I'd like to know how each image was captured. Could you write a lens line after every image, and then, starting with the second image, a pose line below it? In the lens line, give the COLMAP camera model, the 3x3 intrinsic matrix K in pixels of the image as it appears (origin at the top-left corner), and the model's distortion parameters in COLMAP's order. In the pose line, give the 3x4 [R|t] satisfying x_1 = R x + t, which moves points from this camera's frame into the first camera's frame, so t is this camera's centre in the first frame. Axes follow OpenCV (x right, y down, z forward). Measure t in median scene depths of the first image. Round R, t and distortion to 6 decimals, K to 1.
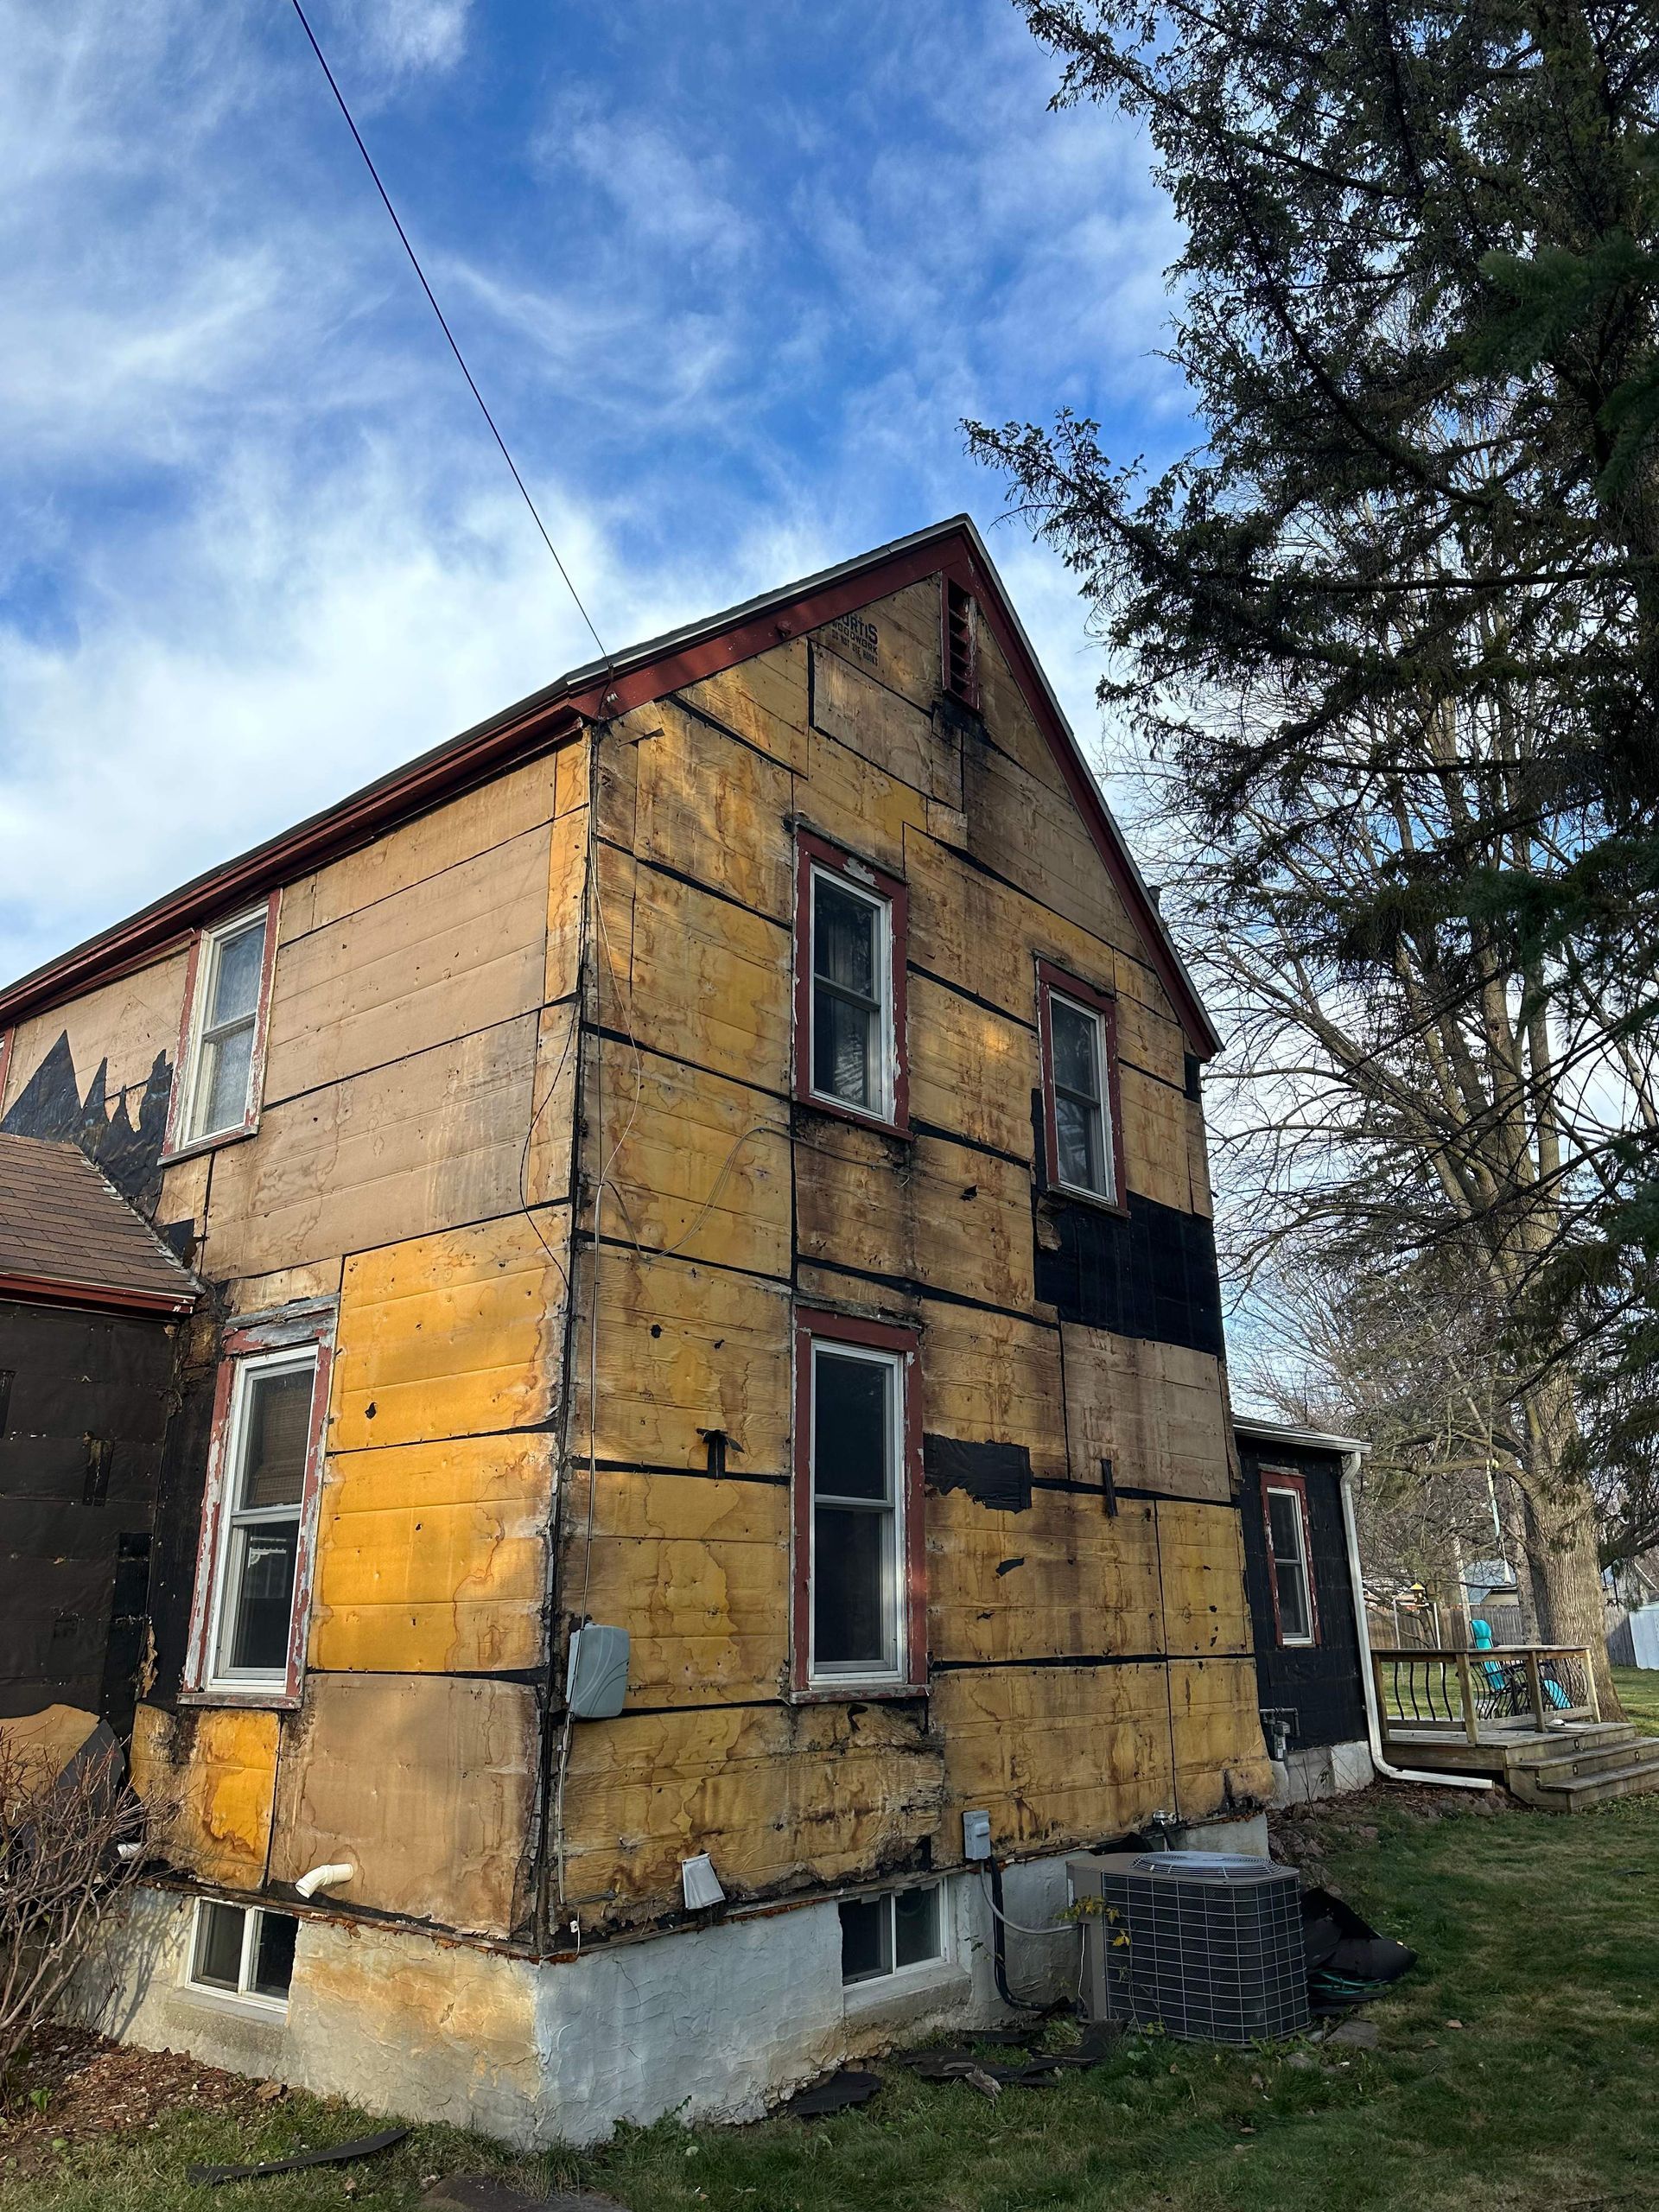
lens RADIAL K [[1600.9, 0, 839.2], [0, 1600.9, 1116.7], [0, 0, 1]] dist [0.031254, -0.034767]
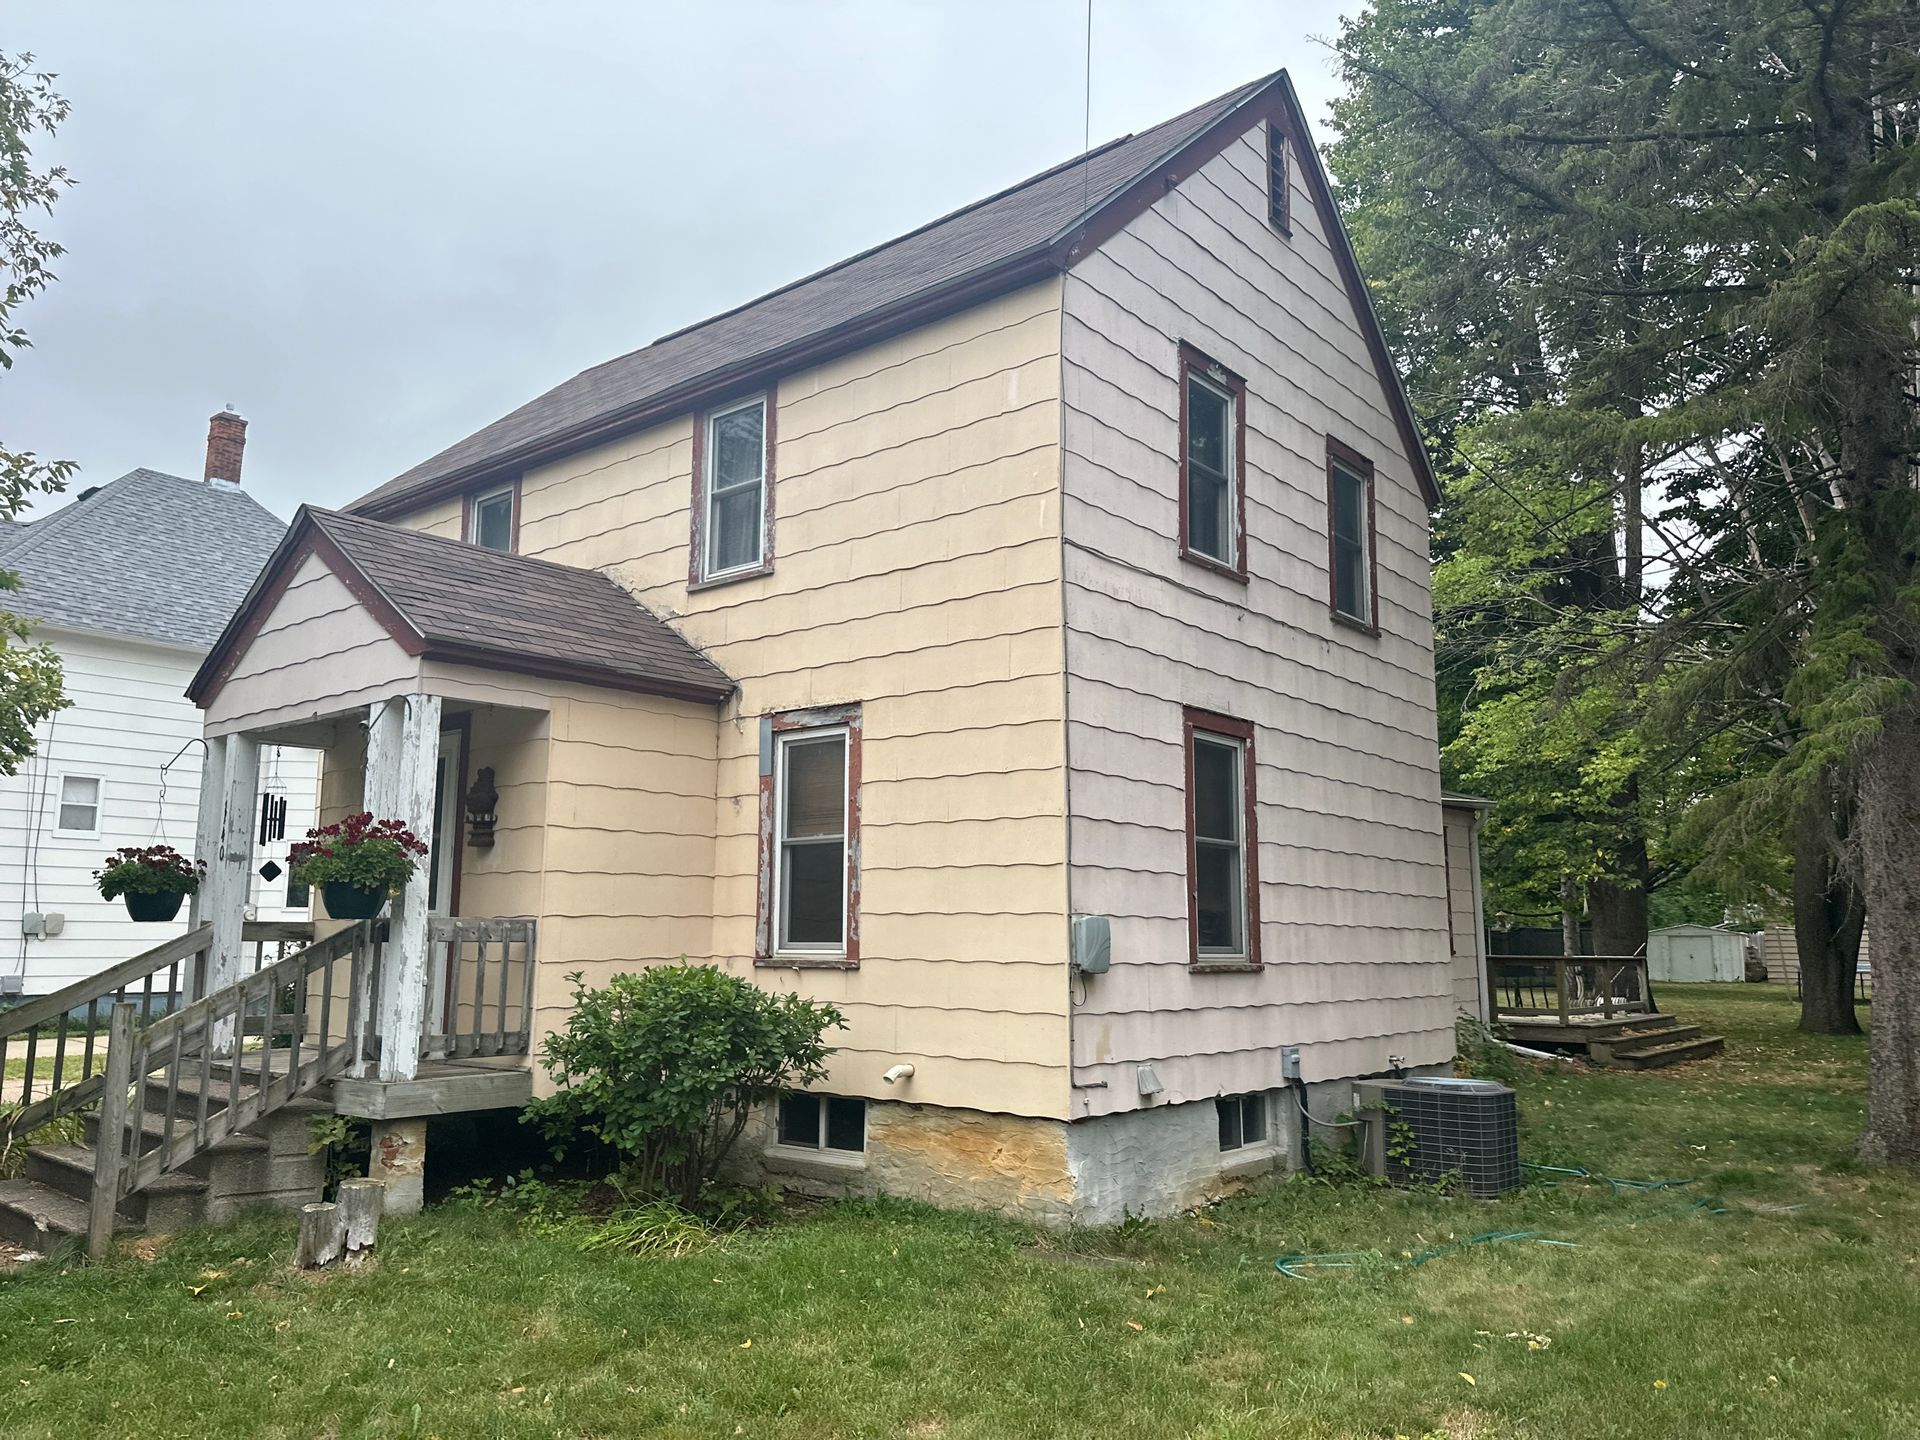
lens RADIAL K [[1389.6, 0, 958.0], [0, 1389.6, 732.3], [0, 0, 1]] dist [0.031254, -0.034767]
pose [[0.999874, 0.013453, -0.008373, -0.224313], [-0.011984, 0.987707, 0.155857, -0.046802], [0.010367, -0.155737, 0.987744, -0.218823]]
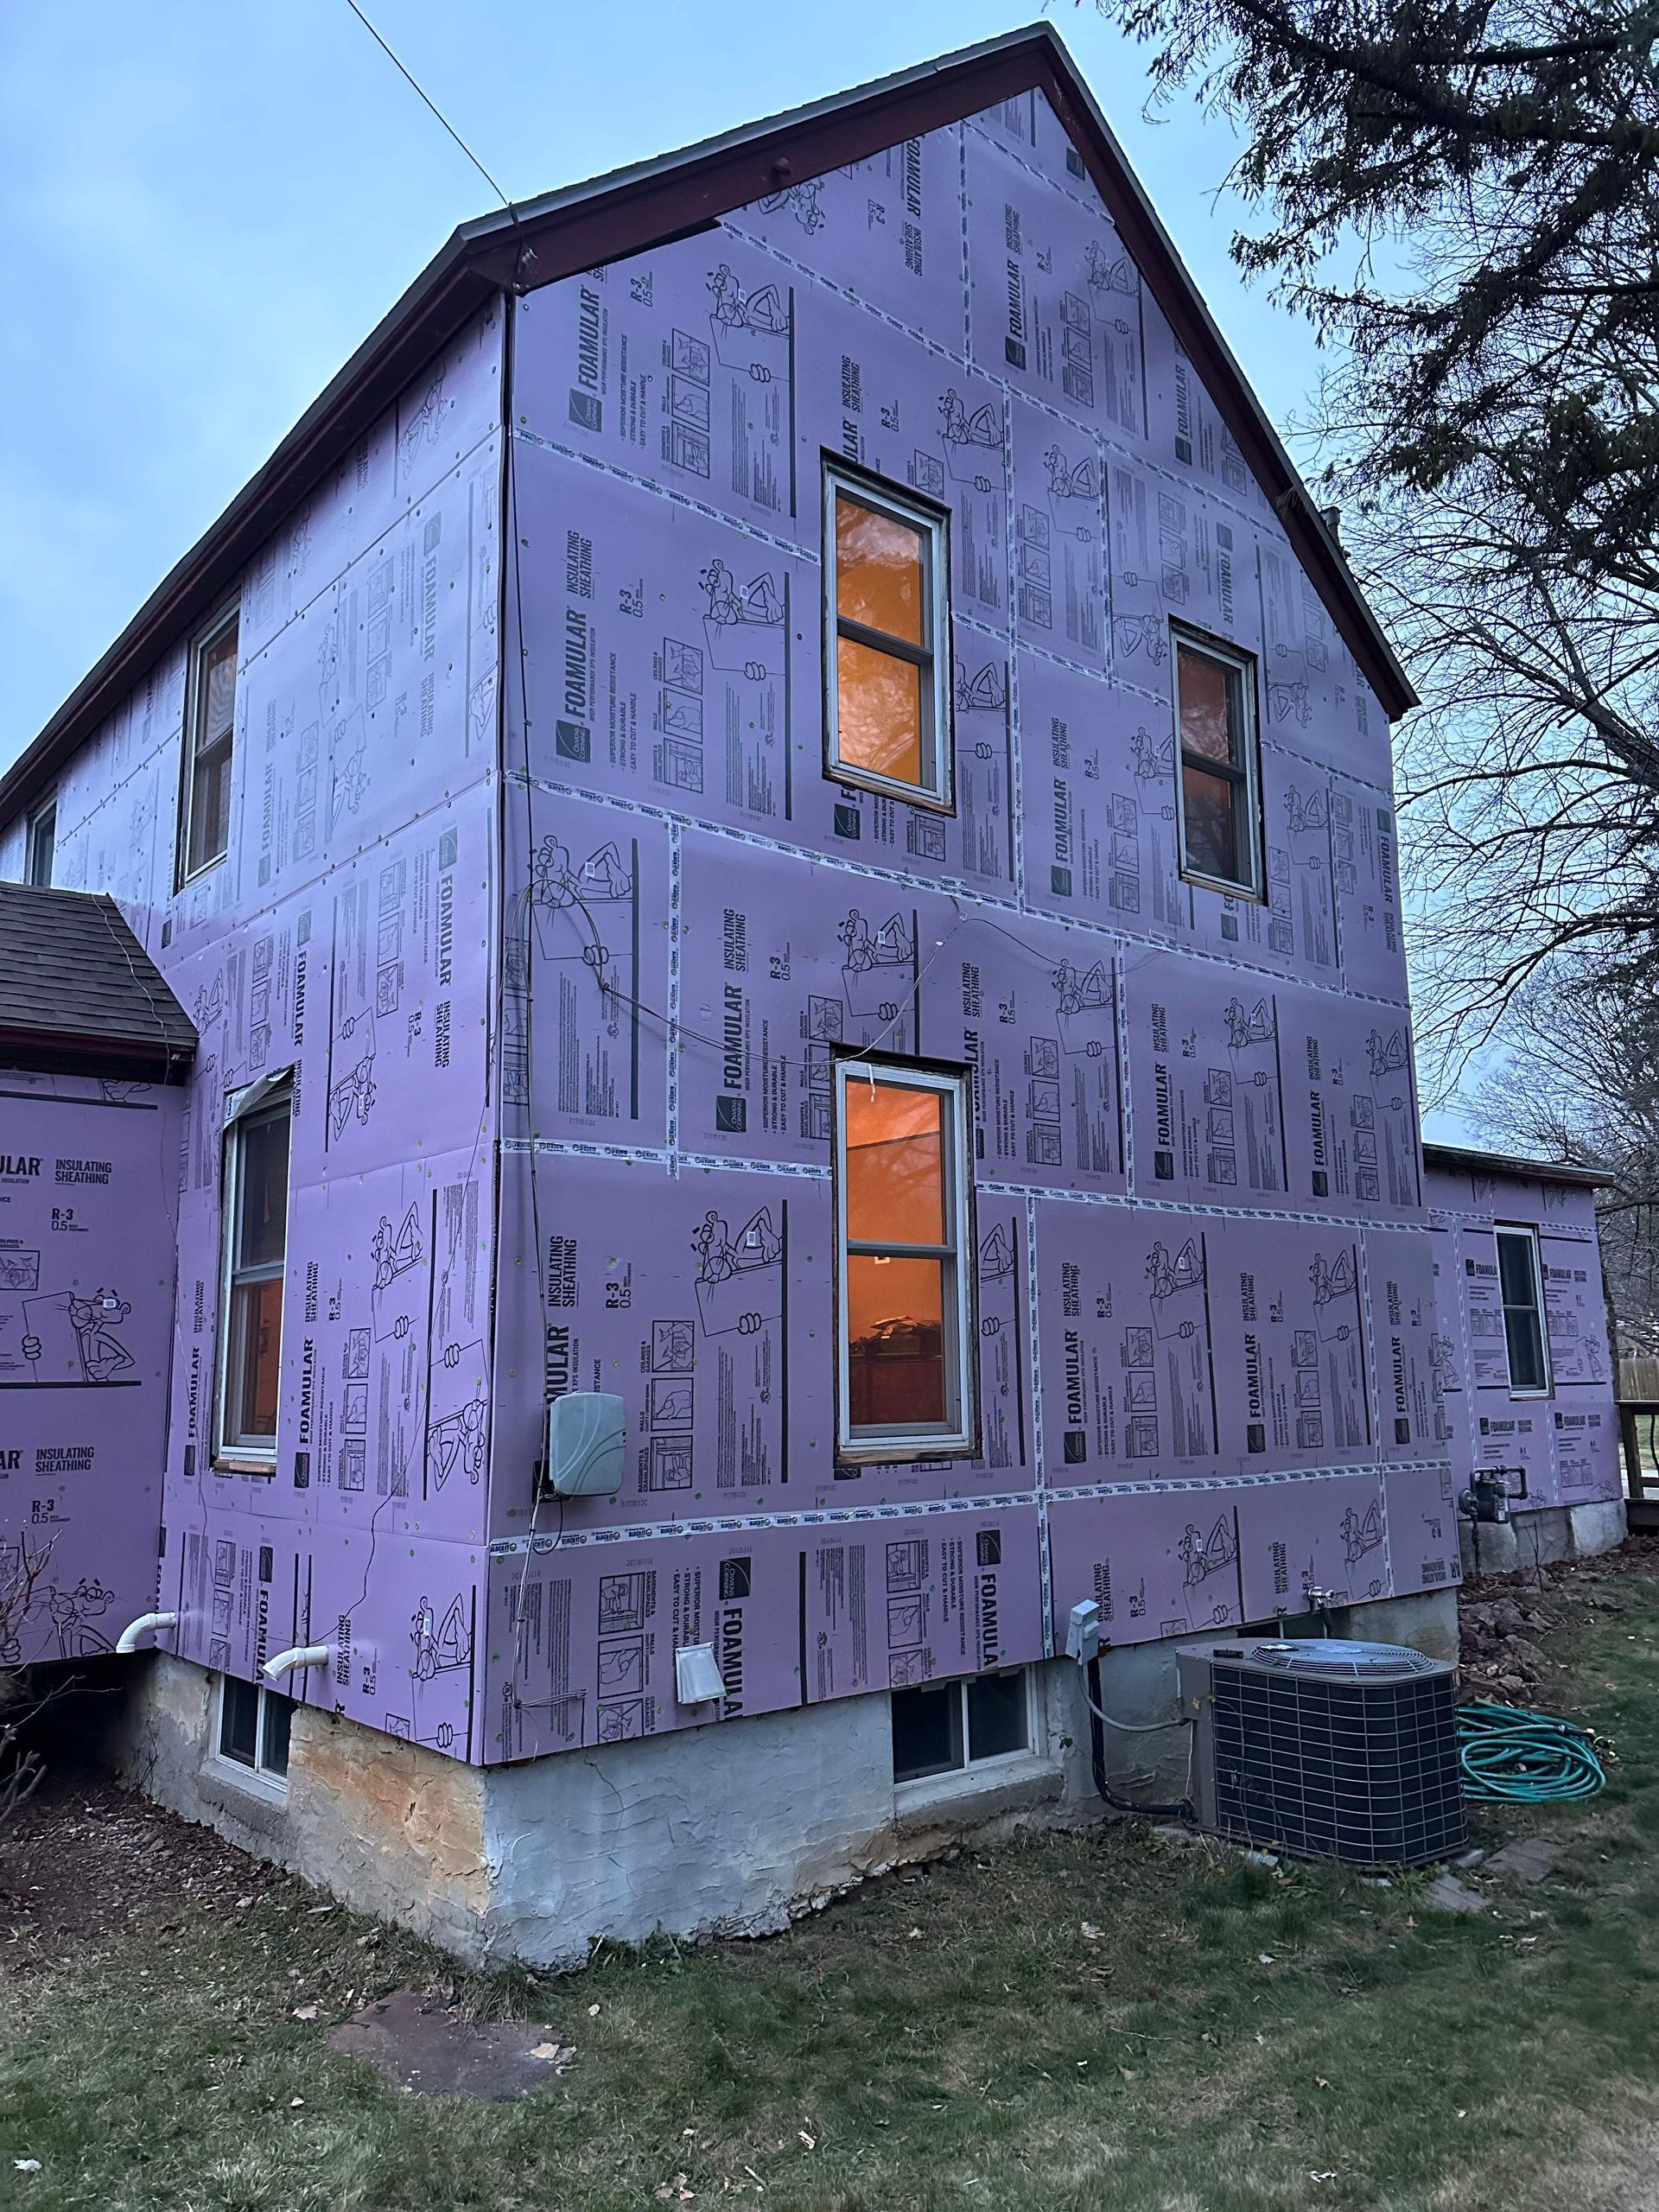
lens RADIAL K [[1600.9, 0, 829.5], [0, 1600.9, 1109.8], [0, 0, 1]] dist [0.031254, -0.034767]
pose [[0.984542, -0.038335, -0.170900, 0.123147], [0.061704, 0.989113, 0.133600, 0.054914], [0.163917, -0.142080, 0.976189, 0.182313]]
